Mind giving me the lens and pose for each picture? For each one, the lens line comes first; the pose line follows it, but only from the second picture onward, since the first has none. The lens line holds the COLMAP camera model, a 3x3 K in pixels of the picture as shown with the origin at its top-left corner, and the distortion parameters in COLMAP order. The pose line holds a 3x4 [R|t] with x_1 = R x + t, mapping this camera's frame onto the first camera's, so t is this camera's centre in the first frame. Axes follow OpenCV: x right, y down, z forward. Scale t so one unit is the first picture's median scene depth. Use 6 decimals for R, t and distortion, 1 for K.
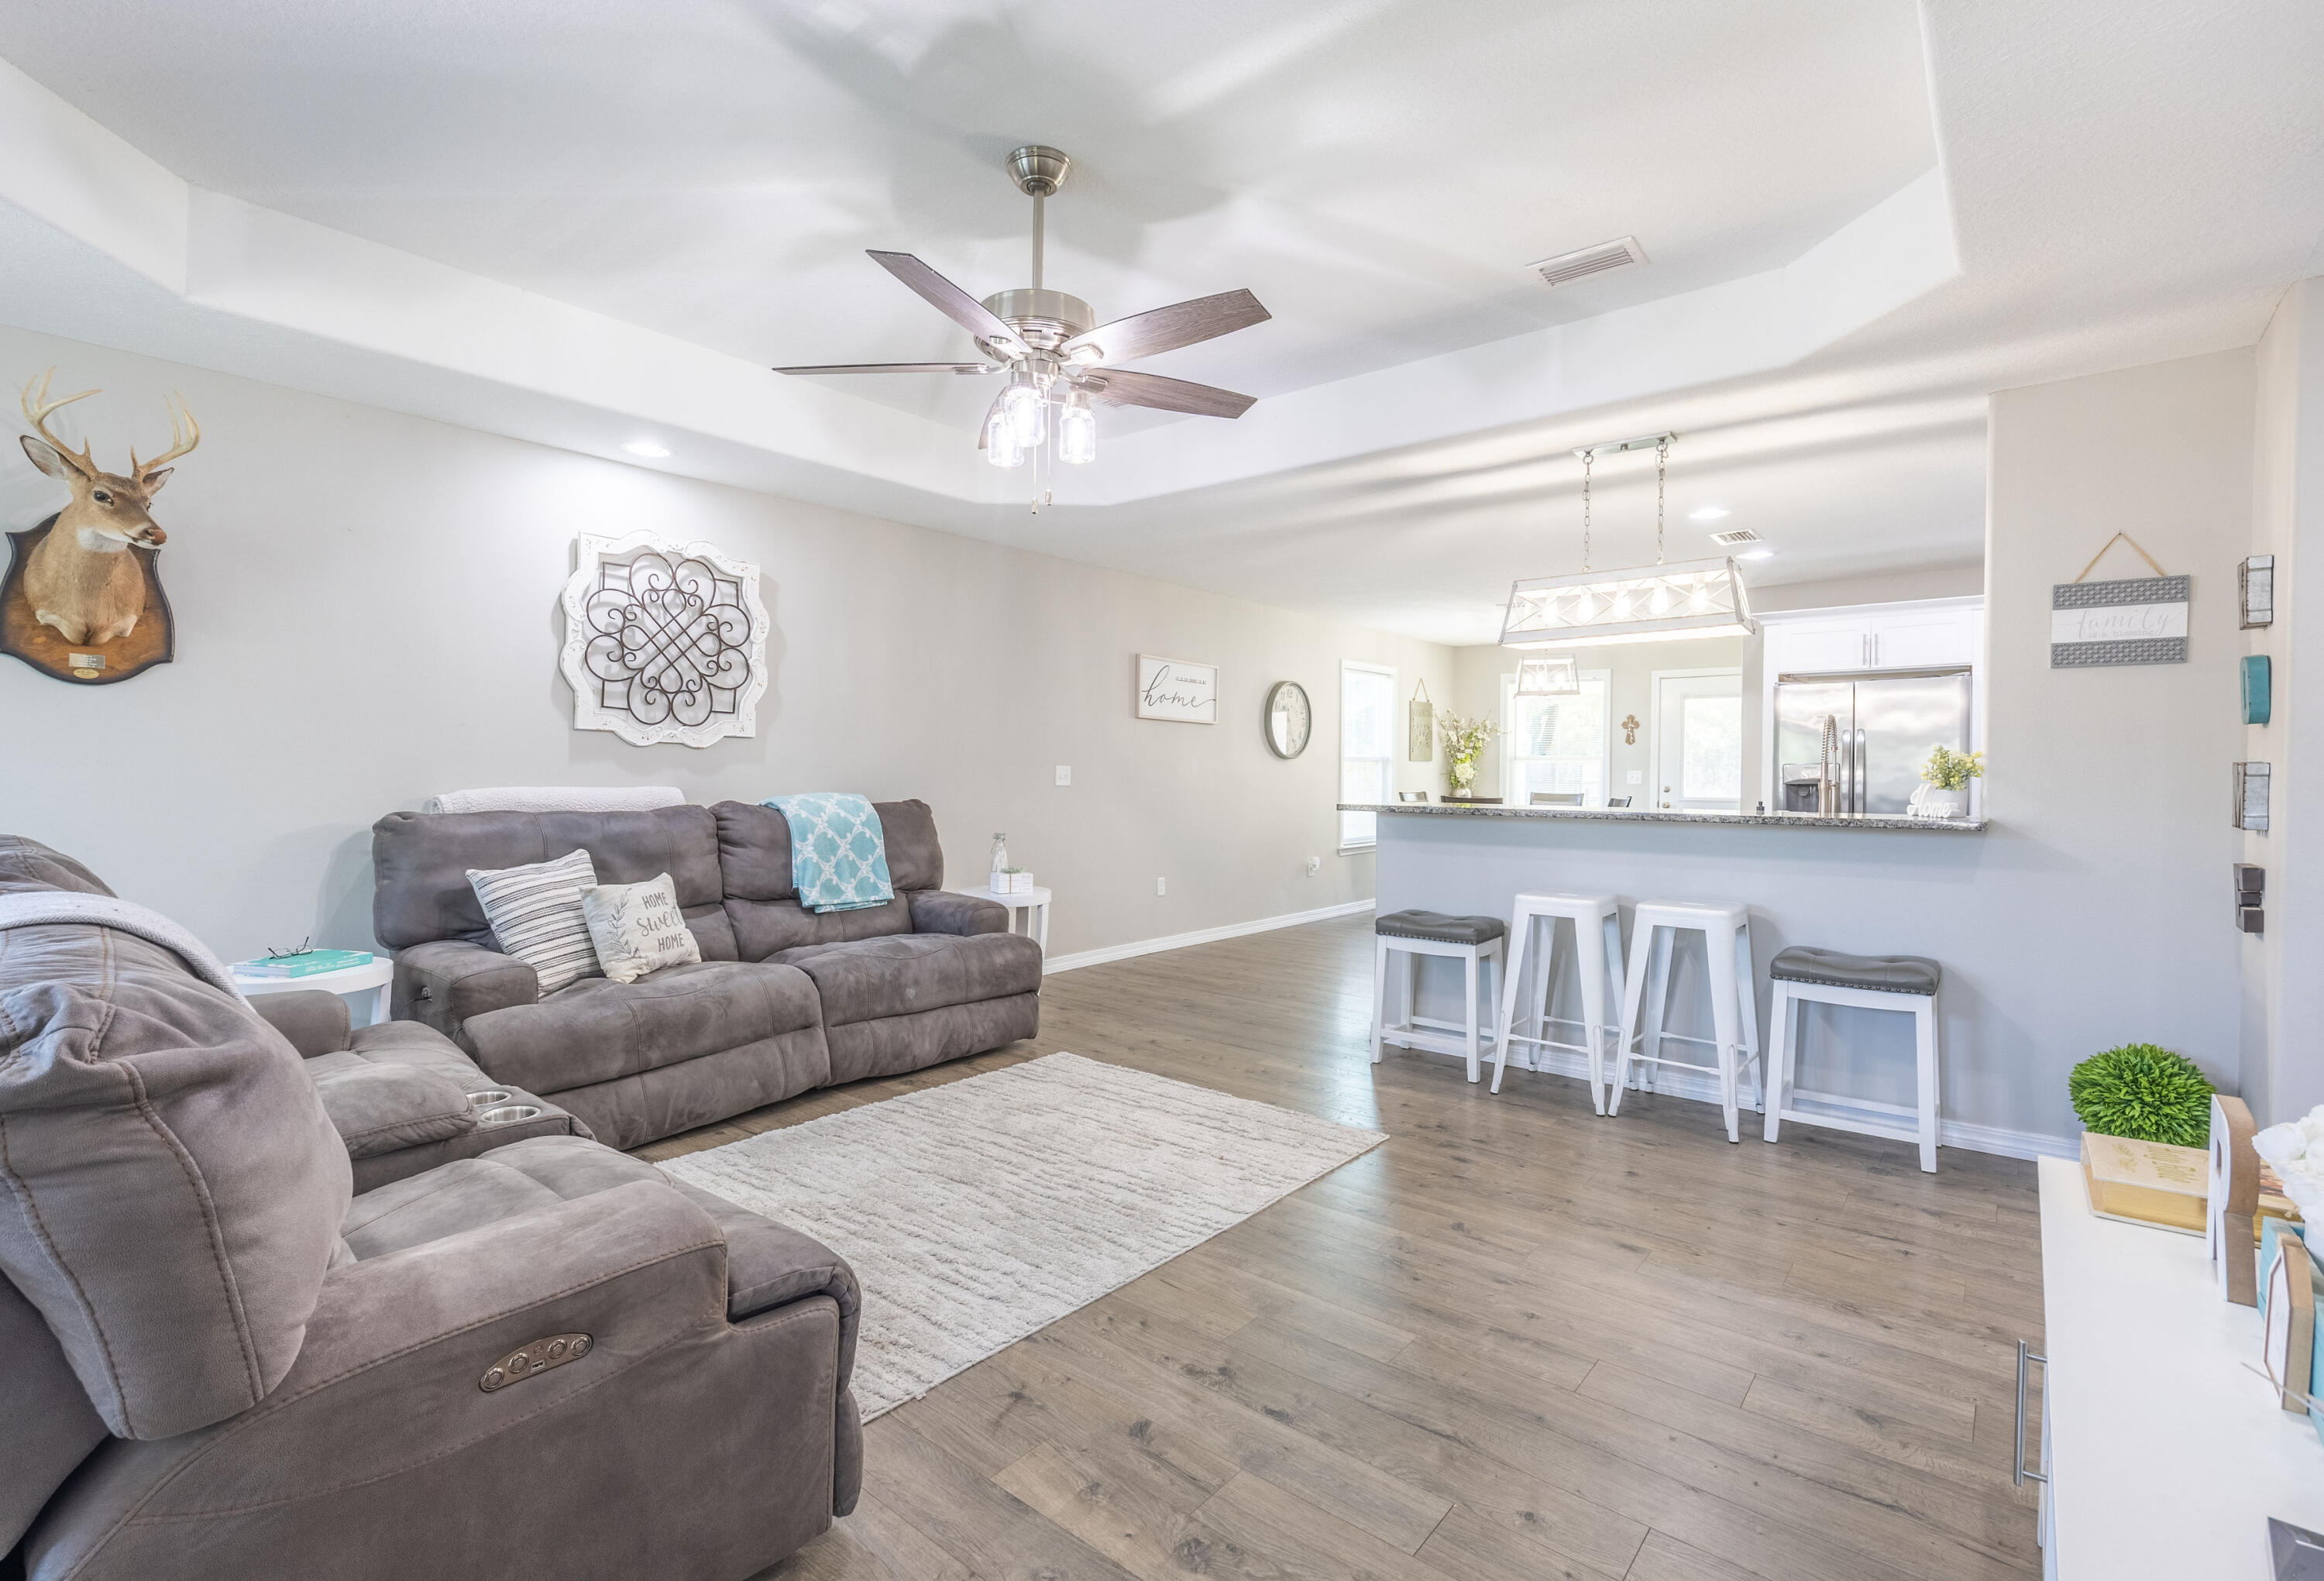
lens RADIAL K [[1052.4, 0, 1157.8], [0, 1052.4, 792.8], [0, 0, 1]] dist [-0.010081, 0.000191]
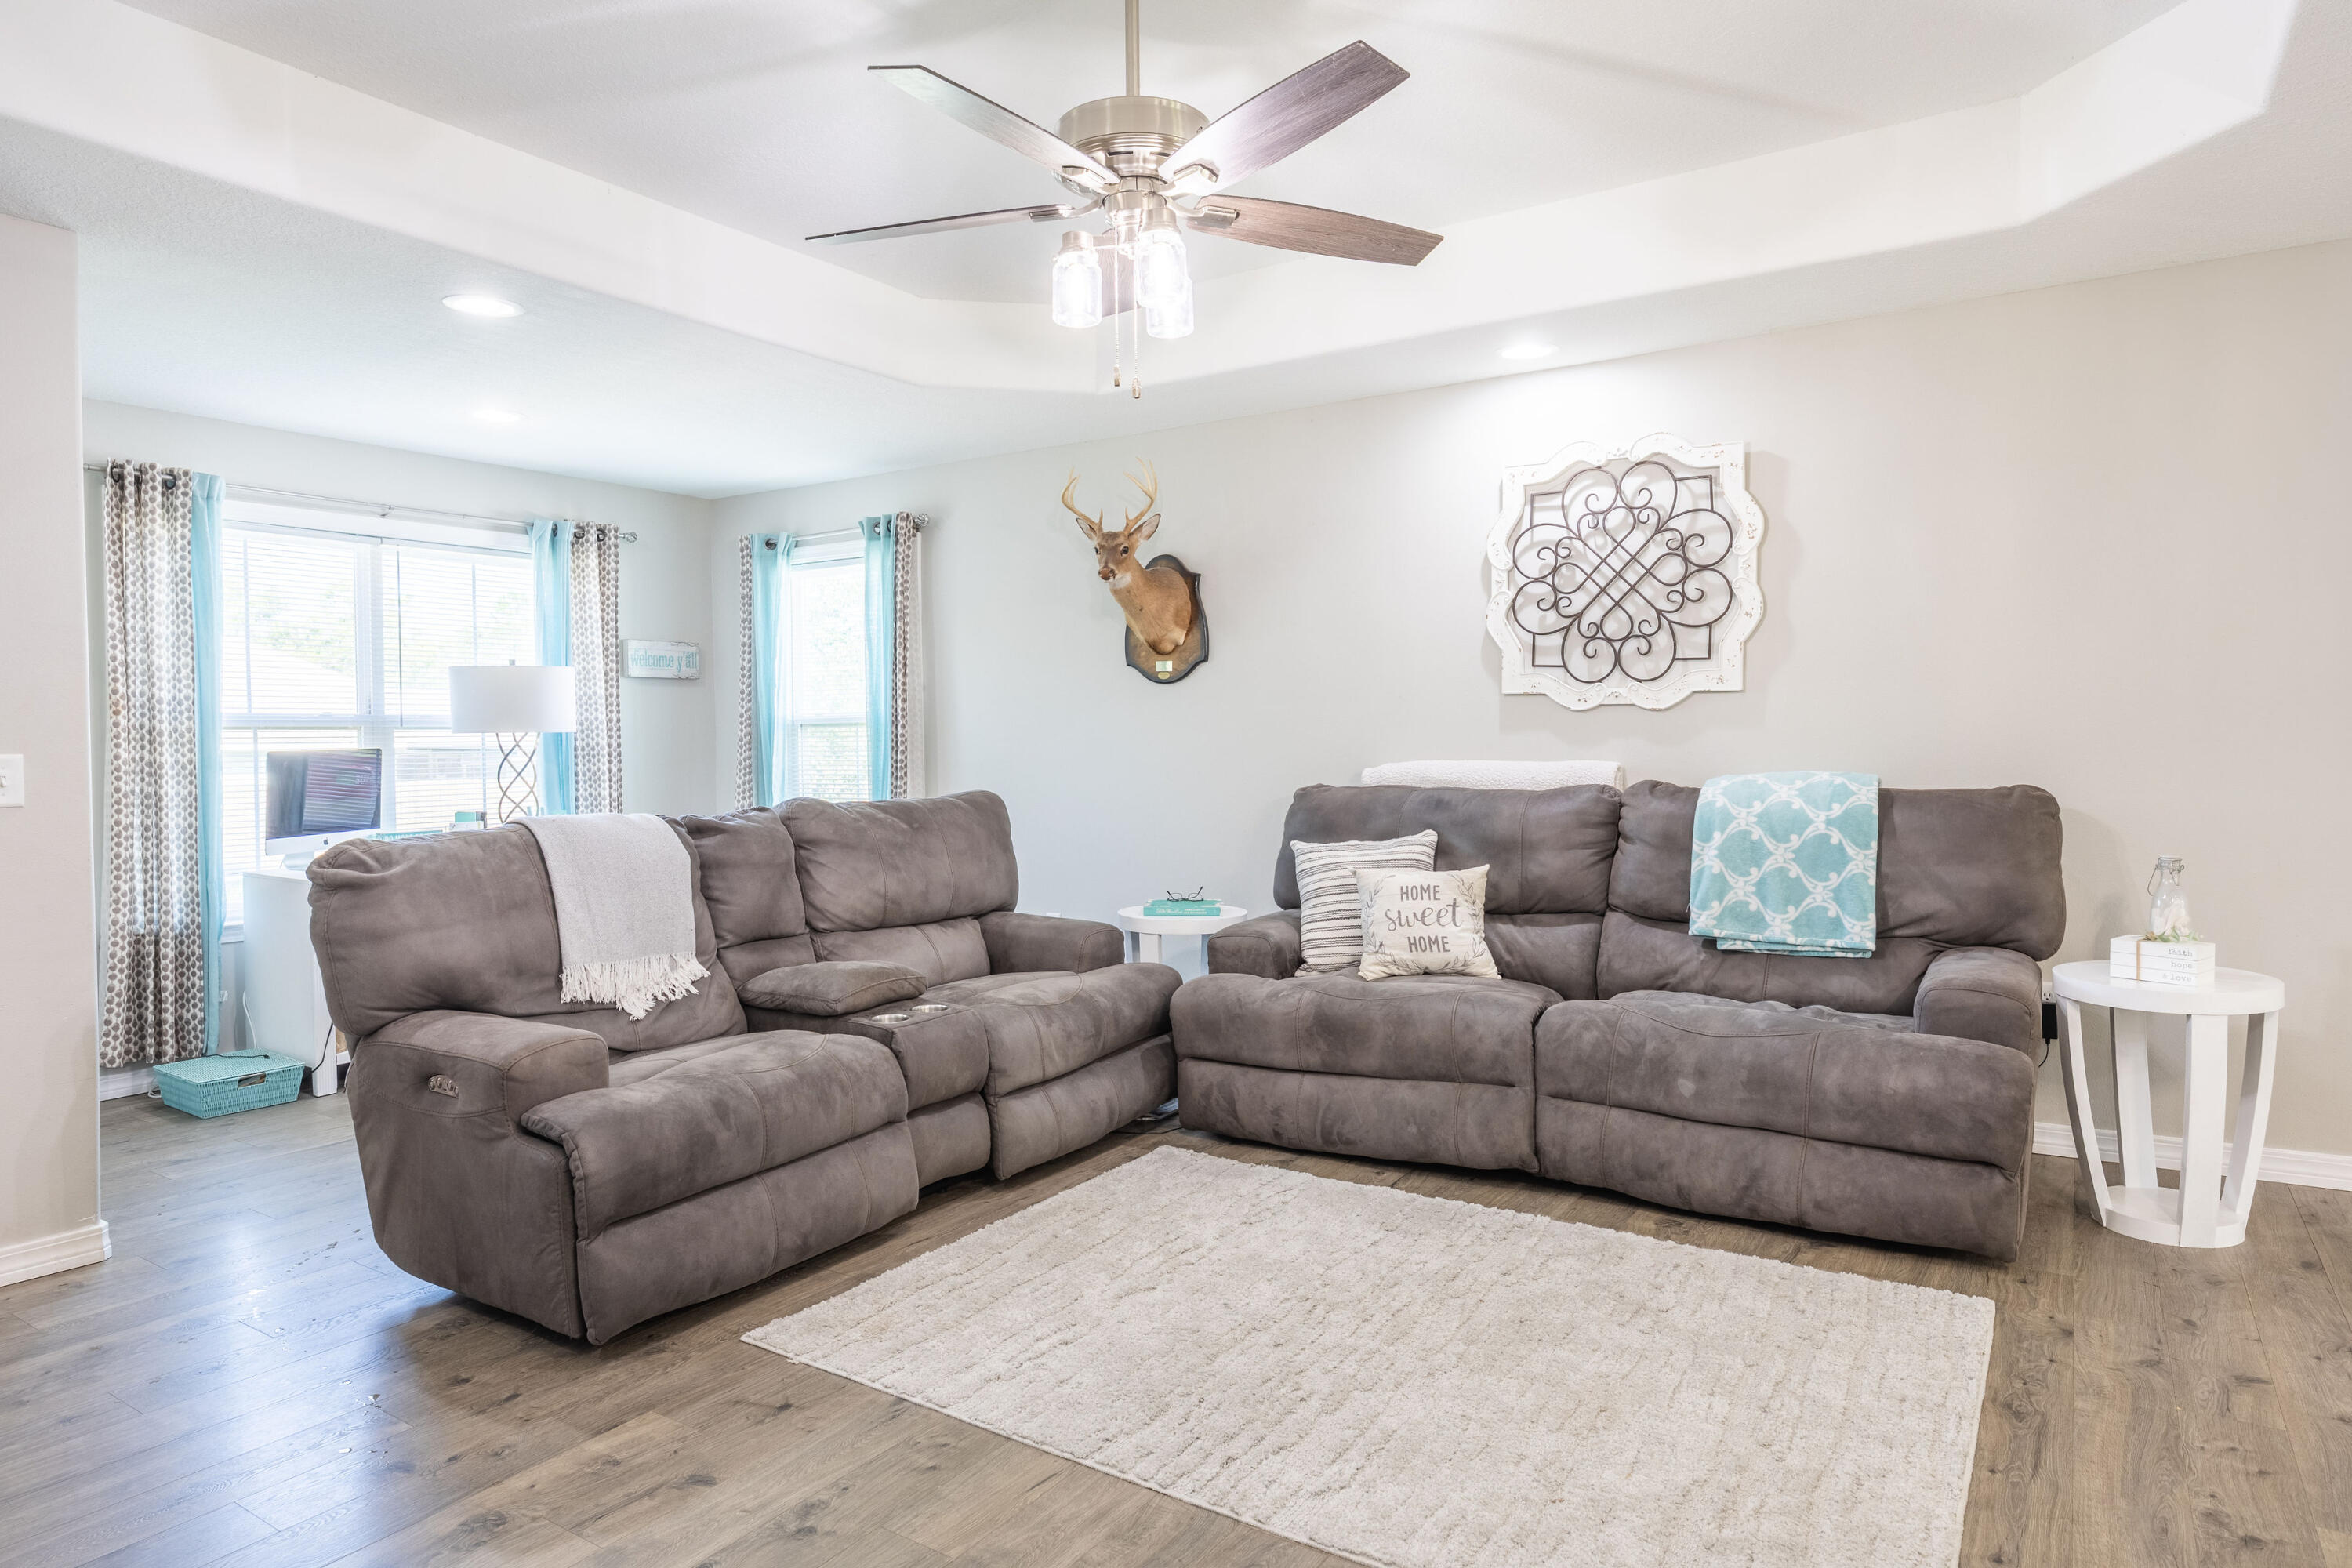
lens RADIAL K [[1408.0, 0, 1180.6], [0, 1408.0, 769.5], [0, 0, 1]] dist [-0.006498, 0.007692]
pose [[0.106908, 0.010000, -0.994219, 0.551030], [-0.007794, 0.999927, 0.009220, -0.006684], [0.994238, 0.006763, 0.106979, 0.577979]]
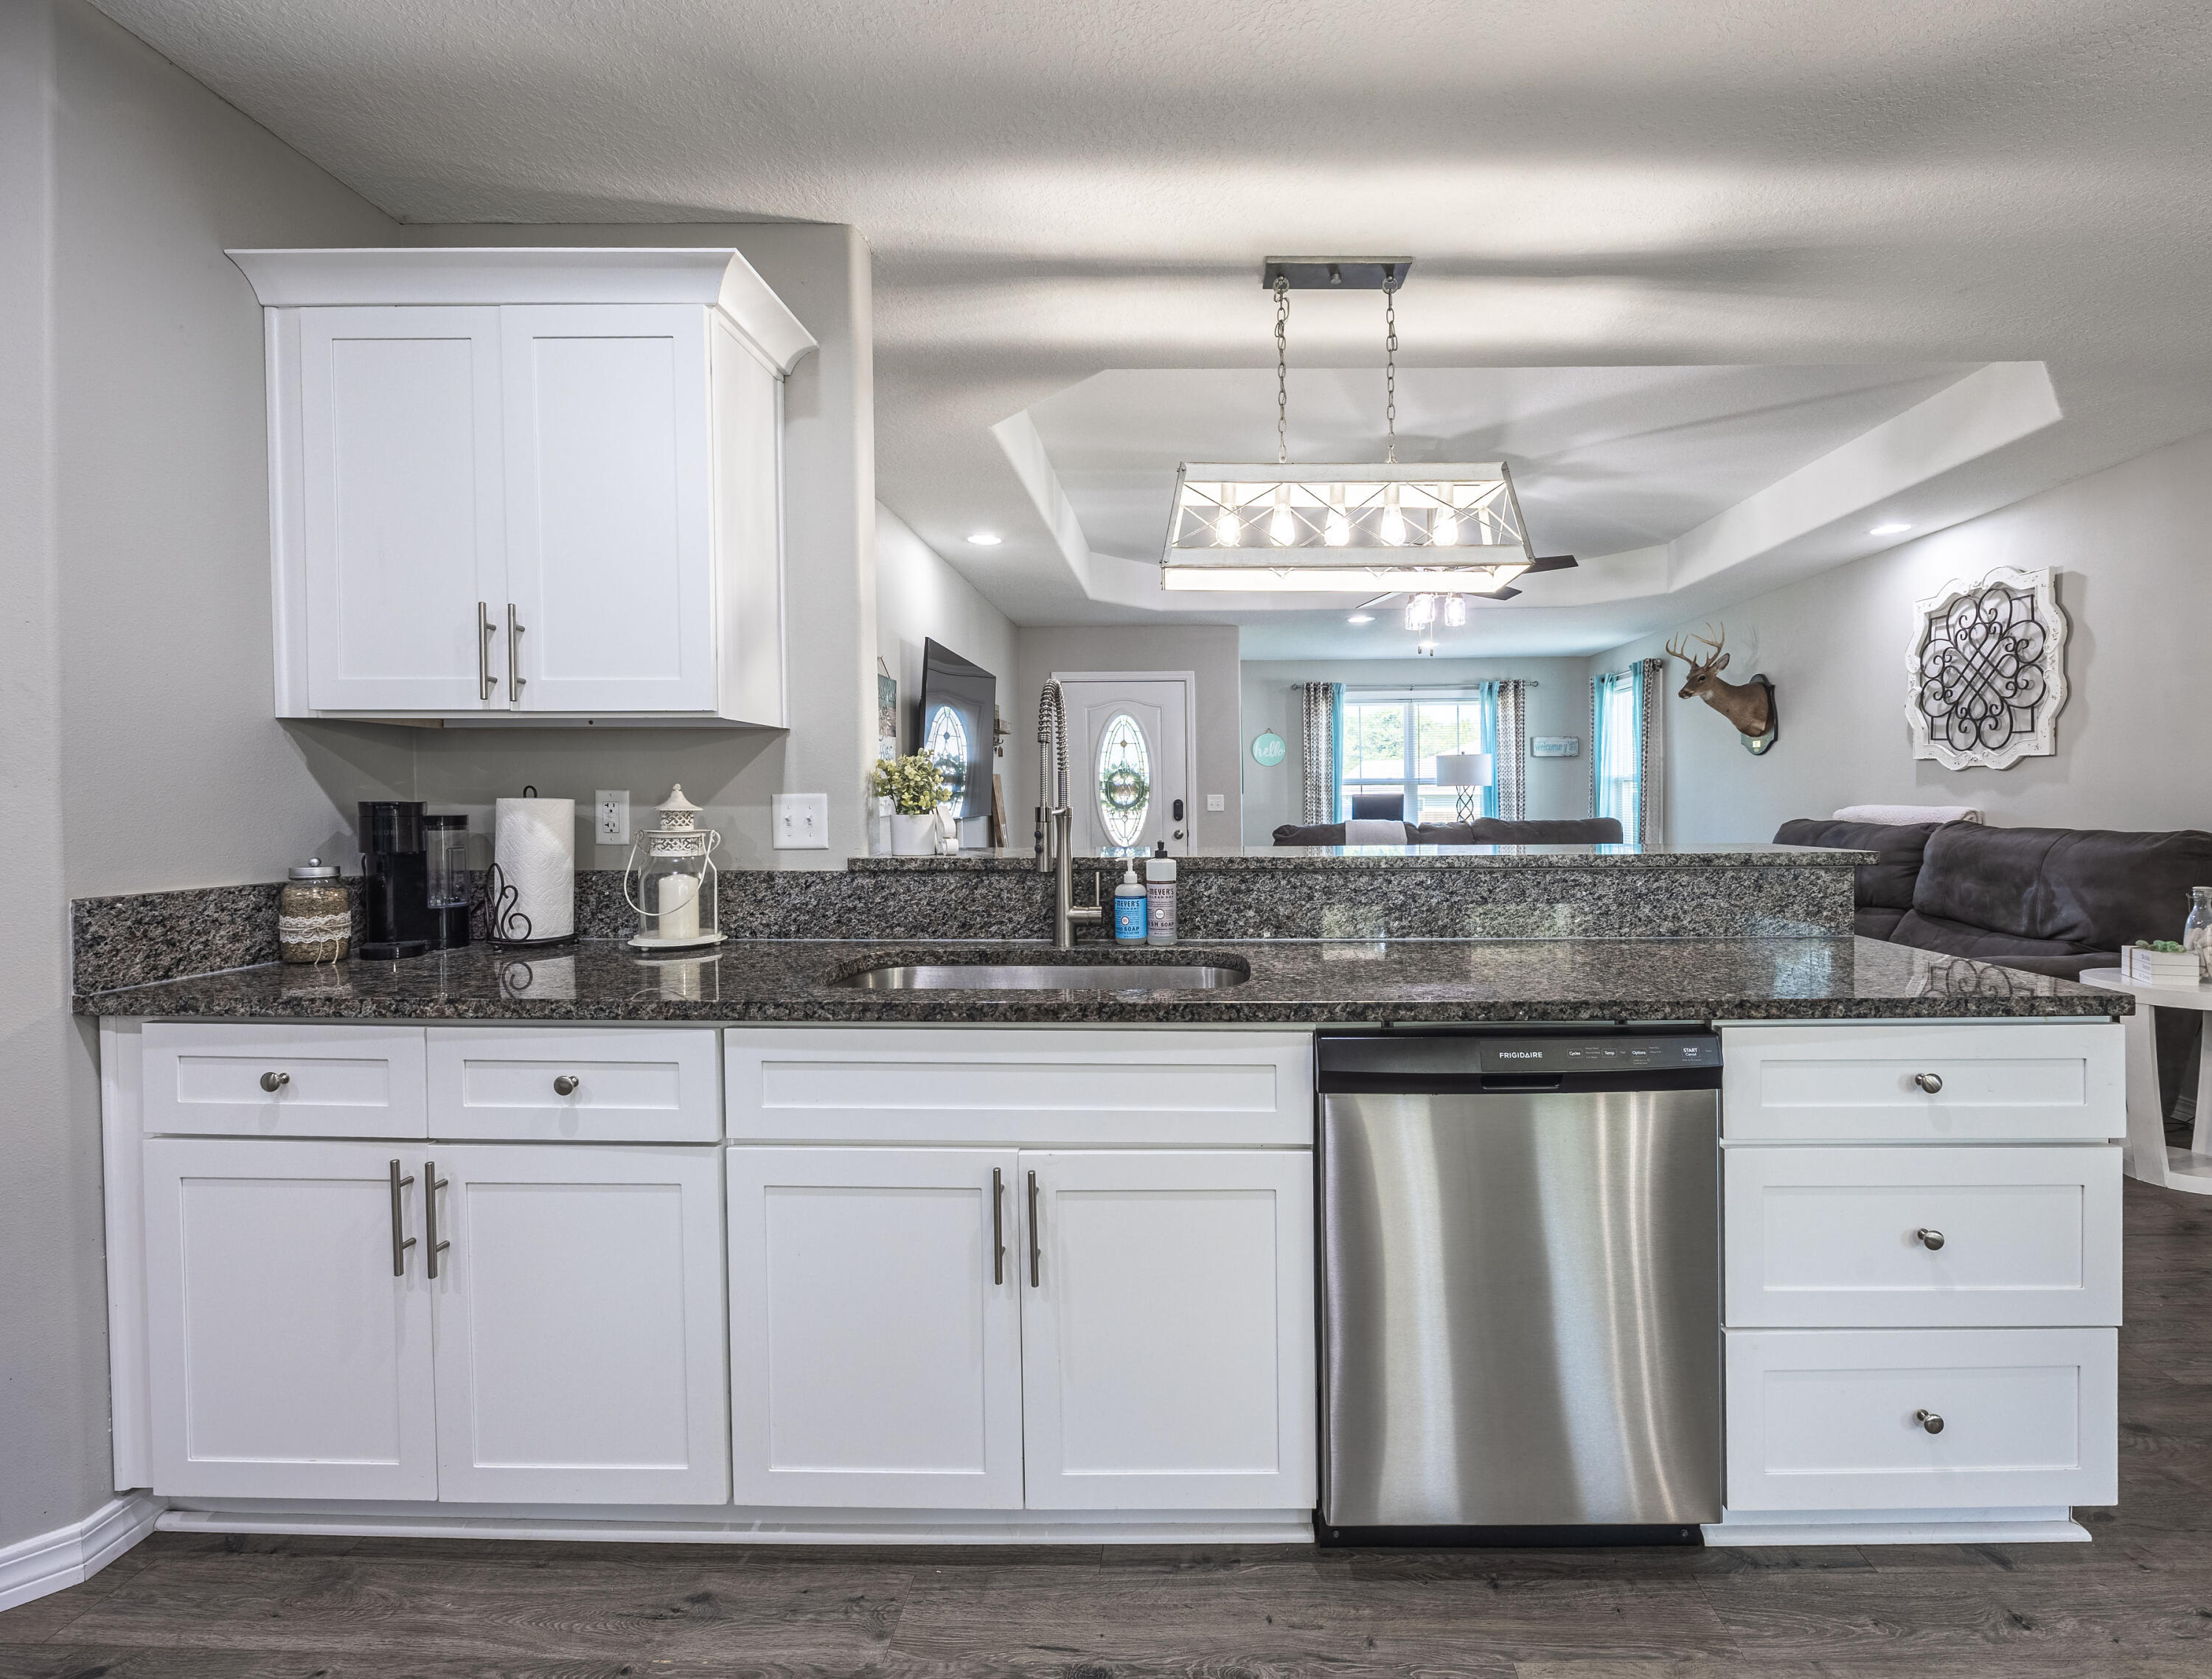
lens RADIAL K [[993.2, 0, 1190.9], [0, 993.2, 817.5], [0, 0, 1]] dist [-0.010974, 0.001287]
pose [[-0.786484, 0.010970, -0.617514, 0.814824], [-0.011471, 0.999410, 0.032365, -0.018800], [0.617505, 0.032538, -0.785894, 1.325896]]
